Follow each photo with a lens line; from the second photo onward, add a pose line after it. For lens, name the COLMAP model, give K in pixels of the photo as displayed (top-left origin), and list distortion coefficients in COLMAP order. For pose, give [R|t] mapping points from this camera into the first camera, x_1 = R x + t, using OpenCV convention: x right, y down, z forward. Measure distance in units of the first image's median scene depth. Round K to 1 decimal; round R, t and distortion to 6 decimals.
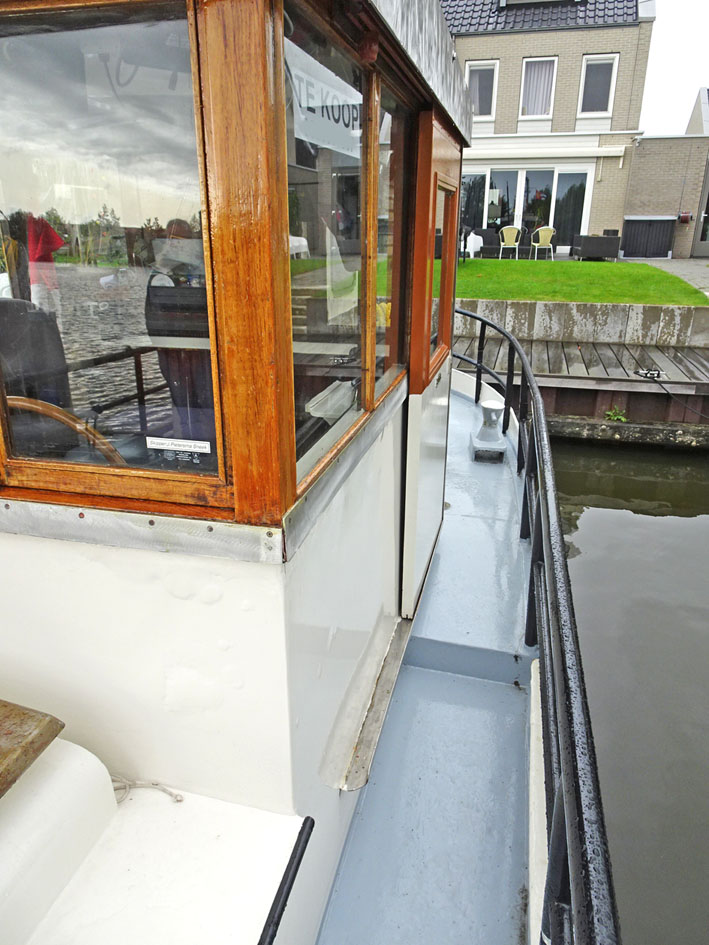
lens RADIAL K [[666.0, 0, 348.3], [0, 666.0, 469.5], [0, 0, 1]] dist [0.017547, -0.012719]
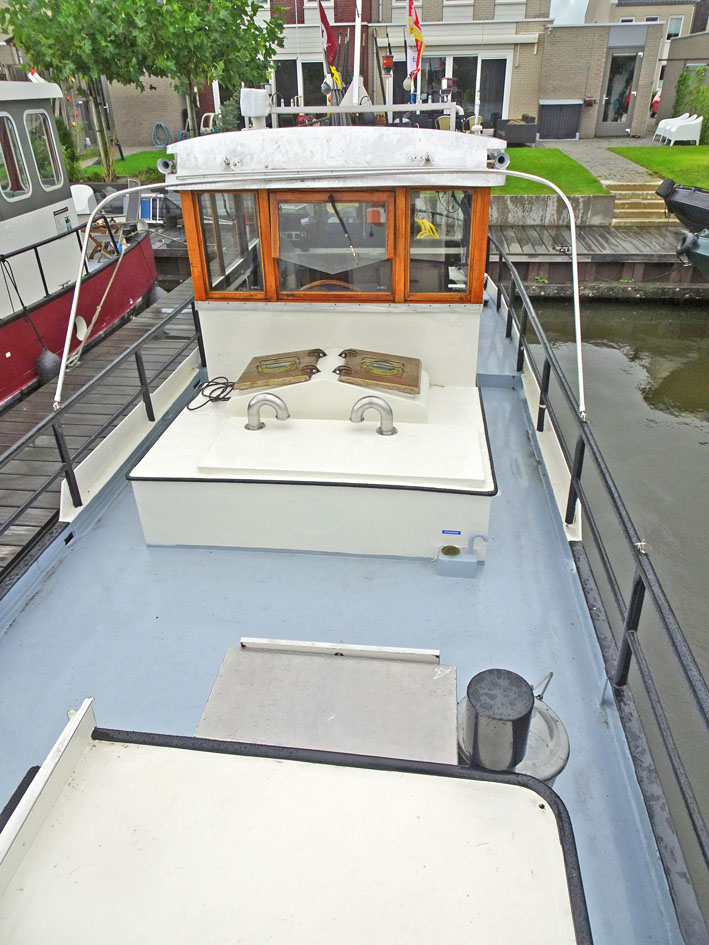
lens RADIAL K [[666.0, 0, 351.3], [0, 666.0, 470.6], [0, 0, 1]] dist [0.017547, -0.012719]
pose [[0.990274, -0.087097, 0.108500, -0.091777], [0.067036, 0.982021, 0.176469, 0.020041], [-0.121919, -0.167479, 0.978308, -0.201476]]
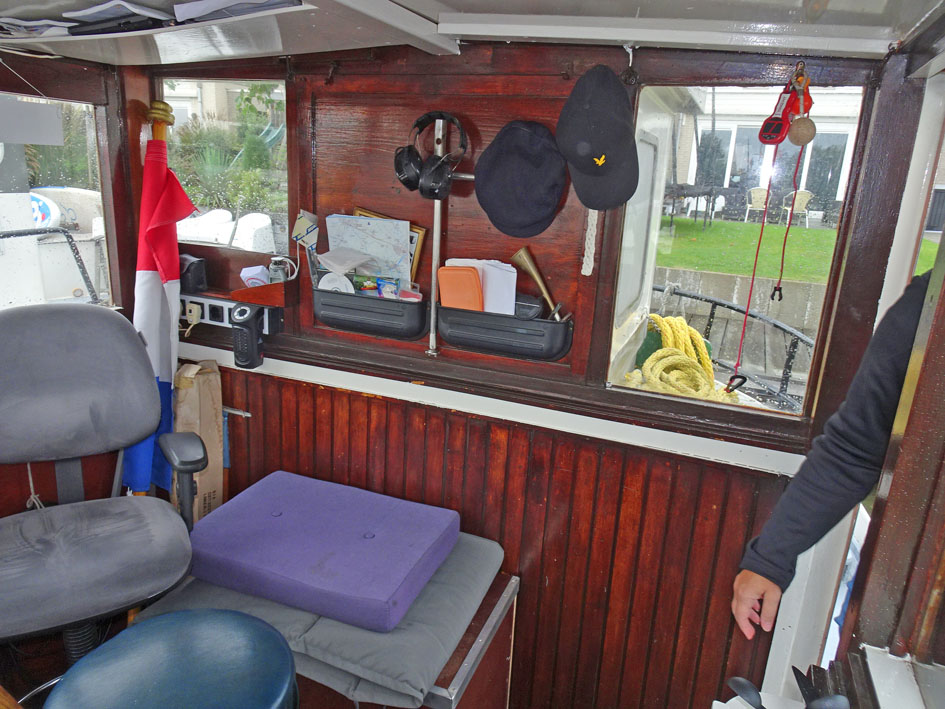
lens RADIAL K [[666.0, 0, 473.2], [0, 666.0, 351.2], [0, 0, 1]] dist [0.017547, -0.012719]
pose [[0.988864, 0.089410, -0.118966, -0.013693], [-0.099057, 0.992035, -0.077808, -0.032337], [0.111062, 0.088726, 0.989845, 0.073234]]
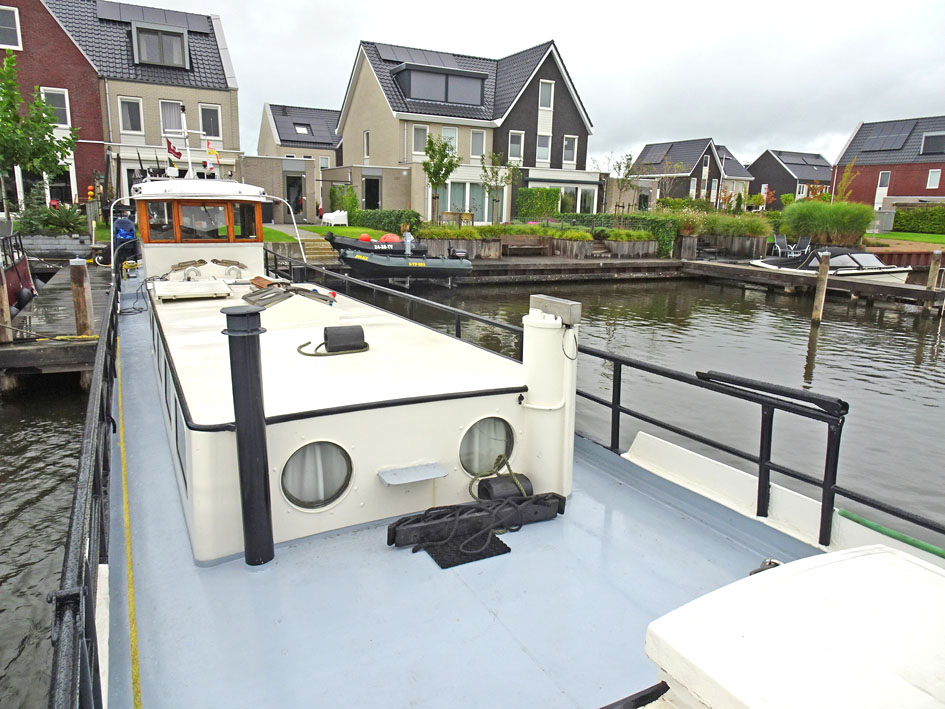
lens RADIAL K [[666.0, 0, 471.7], [0, 666.0, 355.0], [0, 0, 1]] dist [0.017547, -0.012719]
pose [[0.746342, -0.130223, 0.652699, -0.329096], [0.204330, 0.978145, -0.038490, 0.200432], [-0.633422, 0.162093, 0.756639, -0.616884]]
